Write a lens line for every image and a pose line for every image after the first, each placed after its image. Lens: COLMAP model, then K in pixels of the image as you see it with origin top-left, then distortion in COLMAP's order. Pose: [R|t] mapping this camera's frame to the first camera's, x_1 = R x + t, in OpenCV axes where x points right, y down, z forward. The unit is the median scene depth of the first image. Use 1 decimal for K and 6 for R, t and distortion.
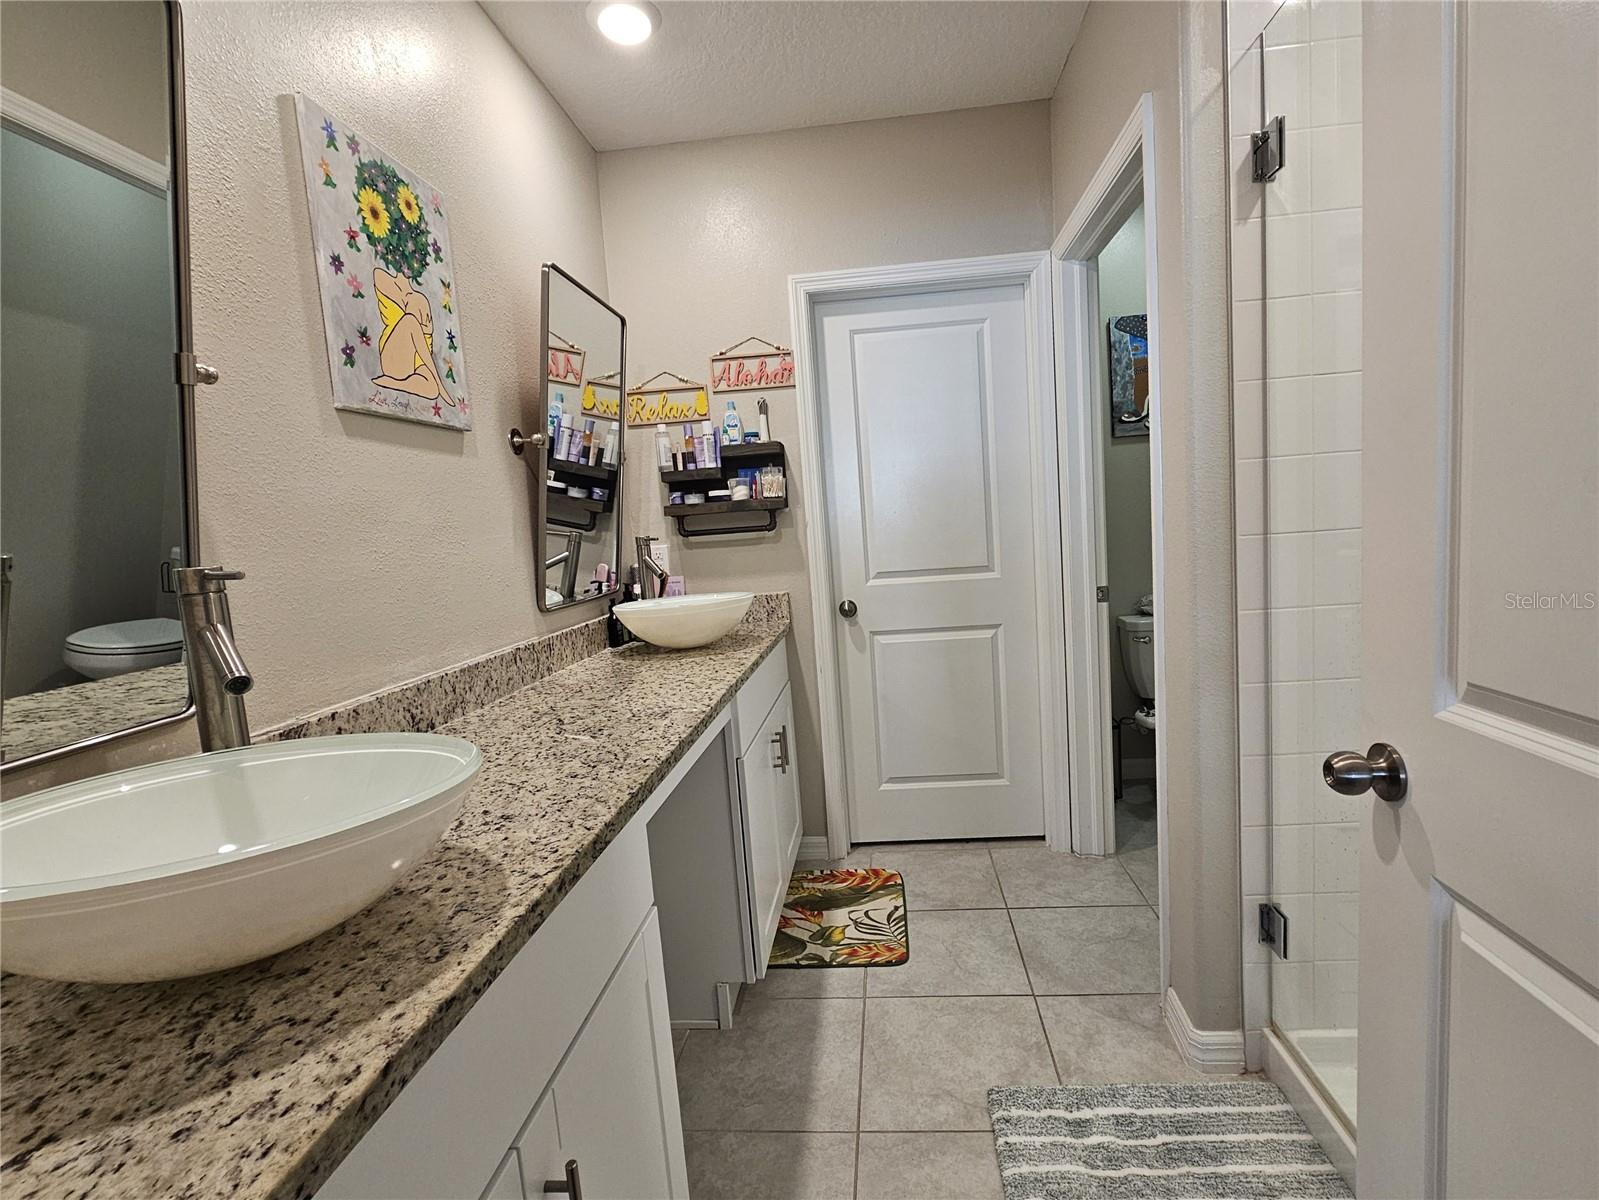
lens RADIAL K [[655.5, 0, 796.8], [0, 655.5, 605.1], [0, 0, 1]] dist [-0.004976, 0.000742]
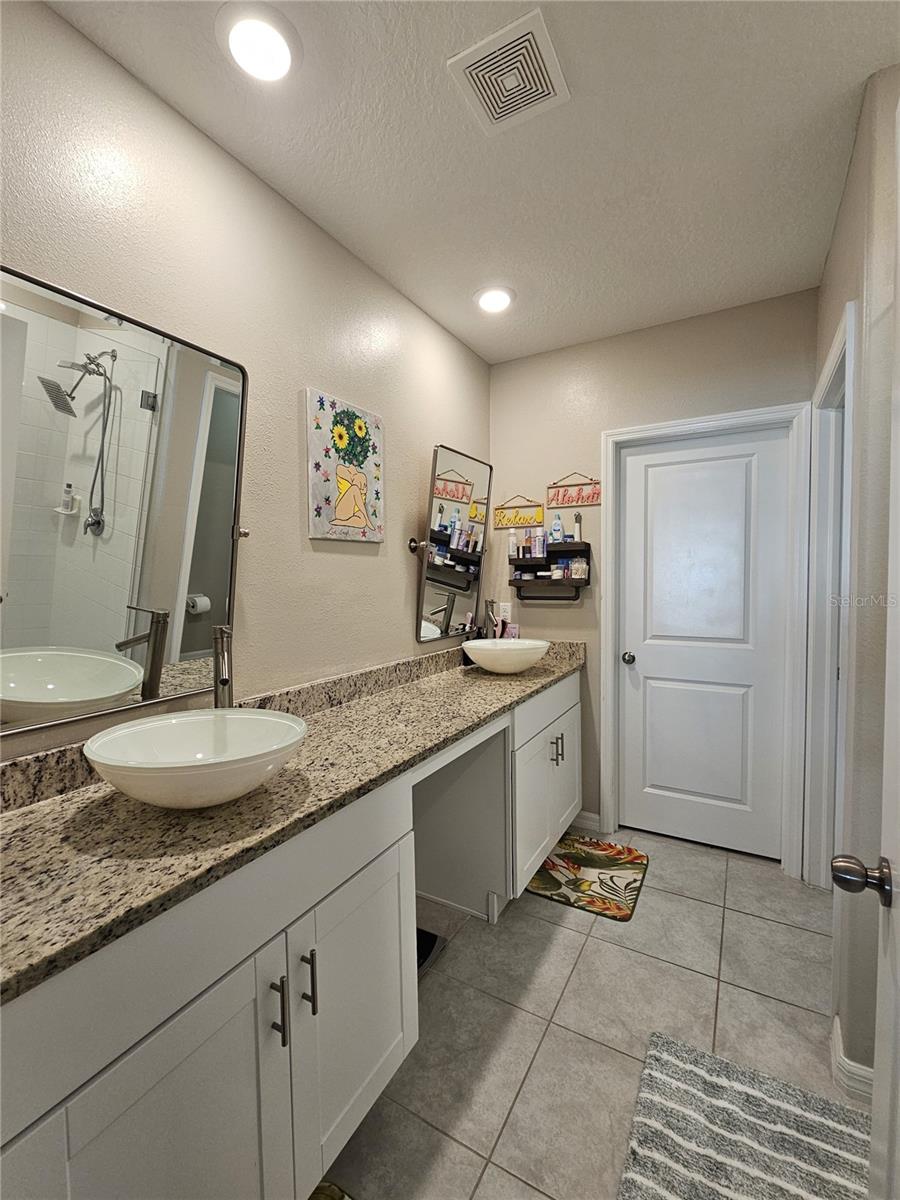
lens RADIAL K [[465.6, 0, 498.5], [0, 465.6, 602.3], [0, 0, 1]] dist [0.000385, -0.002881]
pose [[0.921853, 0.084933, -0.378118, 0.298237], [-0.099302, 0.994883, -0.018628, -0.107208], [0.374601, 0.054720, 0.925570, -0.070630]]
